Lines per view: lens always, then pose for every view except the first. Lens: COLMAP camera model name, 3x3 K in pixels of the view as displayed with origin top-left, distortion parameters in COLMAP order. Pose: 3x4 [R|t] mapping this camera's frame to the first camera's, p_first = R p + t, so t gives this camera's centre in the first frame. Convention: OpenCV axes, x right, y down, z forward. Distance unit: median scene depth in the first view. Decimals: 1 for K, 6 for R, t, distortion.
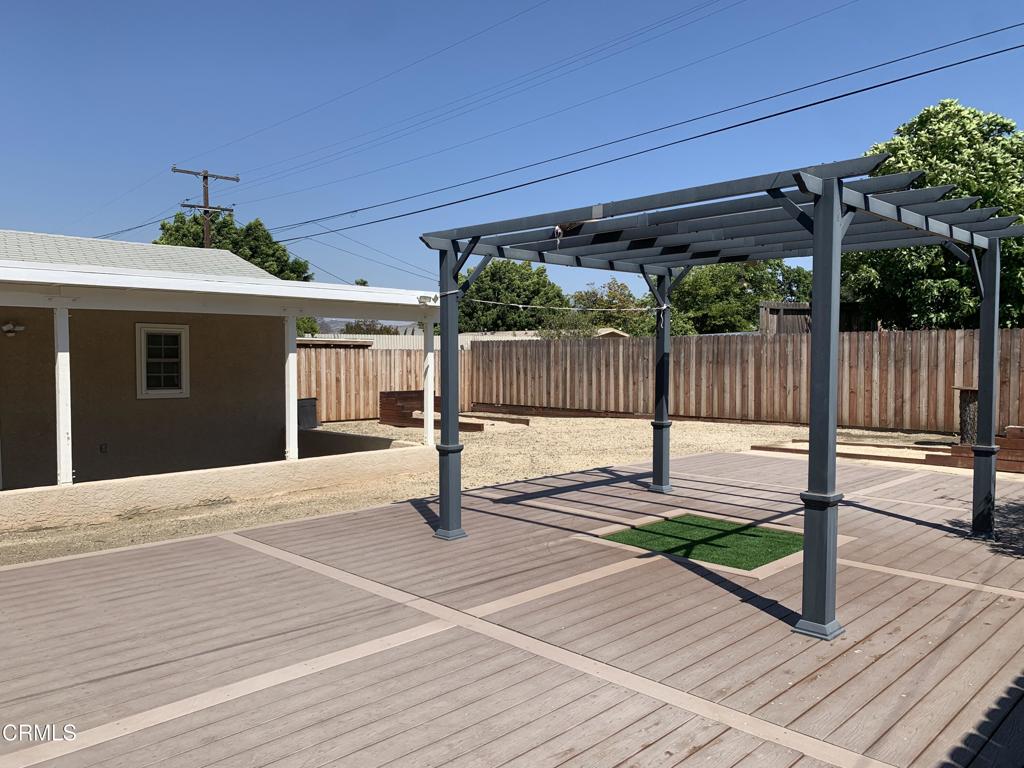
lens RADIAL K [[777.2, 0, 505.2], [0, 777.2, 384.1], [0, 0, 1]] dist [0.028488, -0.040902]
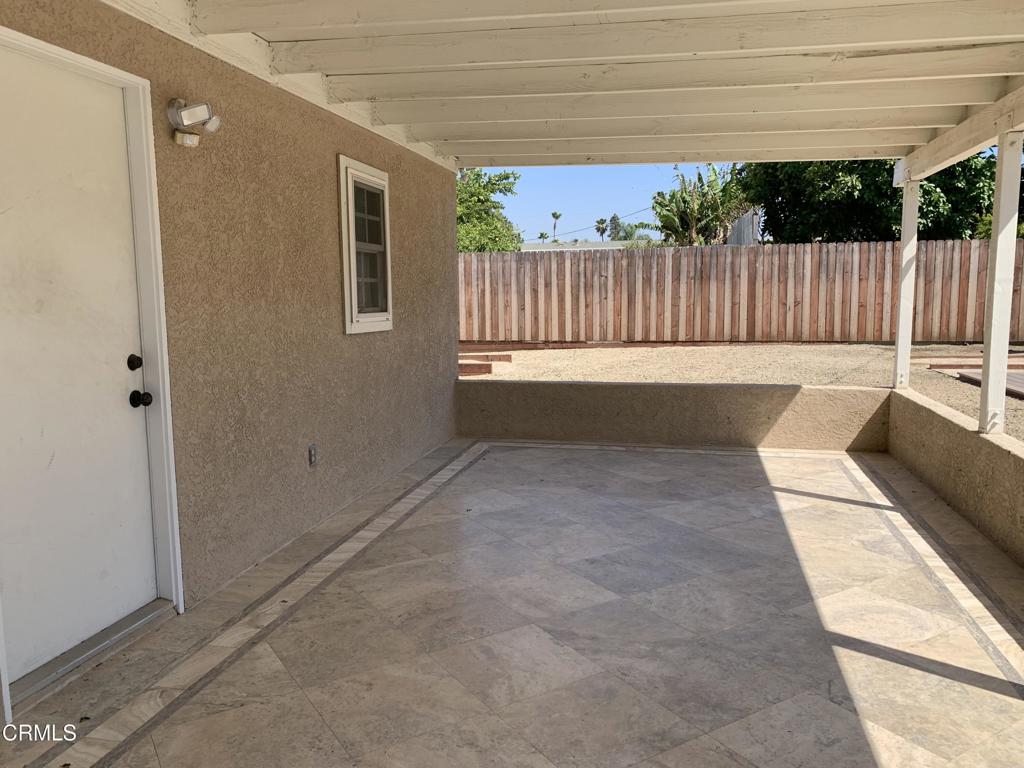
lens RADIAL K [[777.2, 0, 500.7], [0, 777.2, 394.5], [0, 0, 1]] dist [0.028488, -0.040902]
pose [[0.851376, -0.080116, 0.518402, -0.343213], [0.031461, 0.994288, 0.101992, 0.005375], [-0.523612, -0.070524, 0.849033, 0.322603]]
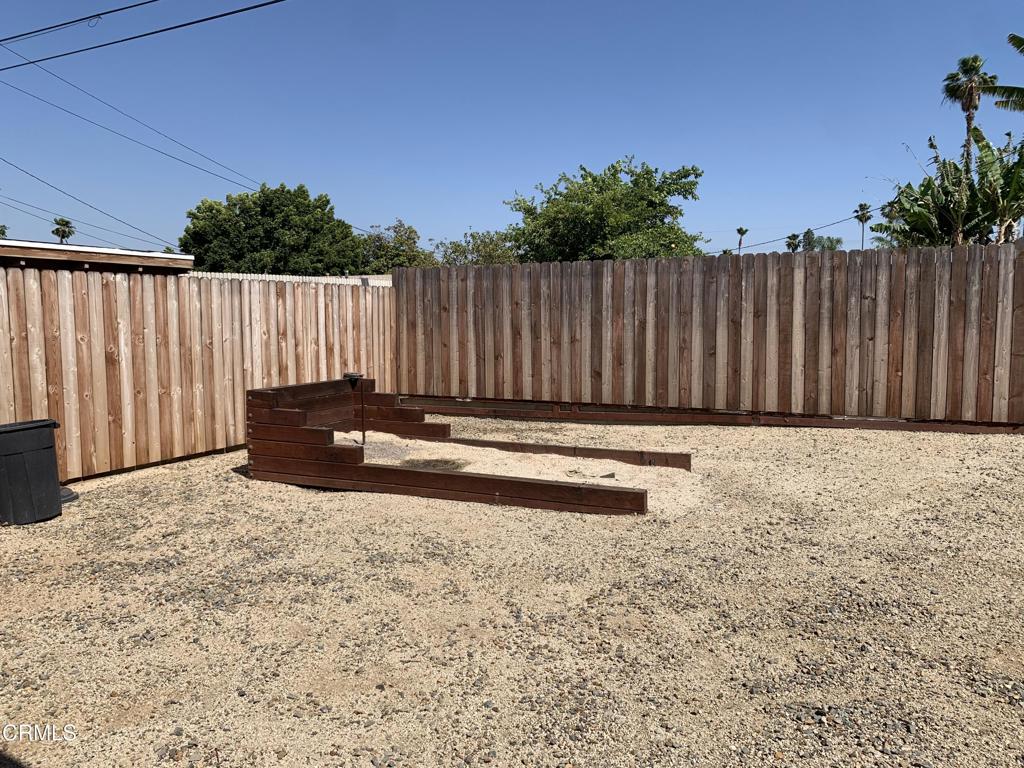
lens RADIAL K [[777.2, 0, 501.9], [0, 777.2, 369.1], [0, 0, 1]] dist [0.028488, -0.040902]
pose [[0.945770, -0.030452, 0.323405, -0.163858], [0.019154, 0.999092, 0.038060, -0.011636], [-0.324271, -0.029802, 0.945495, 0.609085]]
